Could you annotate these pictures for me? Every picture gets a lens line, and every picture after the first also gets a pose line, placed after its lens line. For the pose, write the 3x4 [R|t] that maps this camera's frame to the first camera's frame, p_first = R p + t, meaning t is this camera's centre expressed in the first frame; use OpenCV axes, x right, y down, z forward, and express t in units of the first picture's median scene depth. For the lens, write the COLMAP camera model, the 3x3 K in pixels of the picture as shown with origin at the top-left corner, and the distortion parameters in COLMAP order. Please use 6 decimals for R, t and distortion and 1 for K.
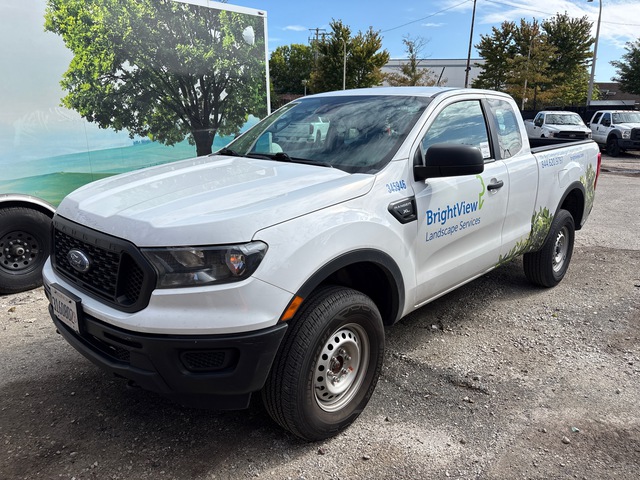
lens RADIAL K [[487.3, 0, 320.0], [0, 487.3, 240.0], [0, 0, 1]] dist [-0.001944, -0.001621]
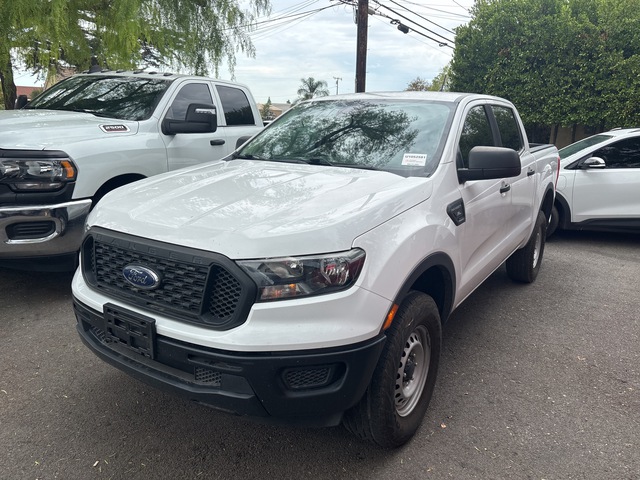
lens RADIAL K [[487.3, 0, 320.0], [0, 487.3, 240.0], [0, 0, 1]] dist [-0.001944, -0.001621]
pose [[0.987762, -0.030974, 0.152864, -0.277928], [0.031889, 0.999485, -0.003540, -0.010795], [-0.152676, 0.008371, 0.988241, 0.044866]]
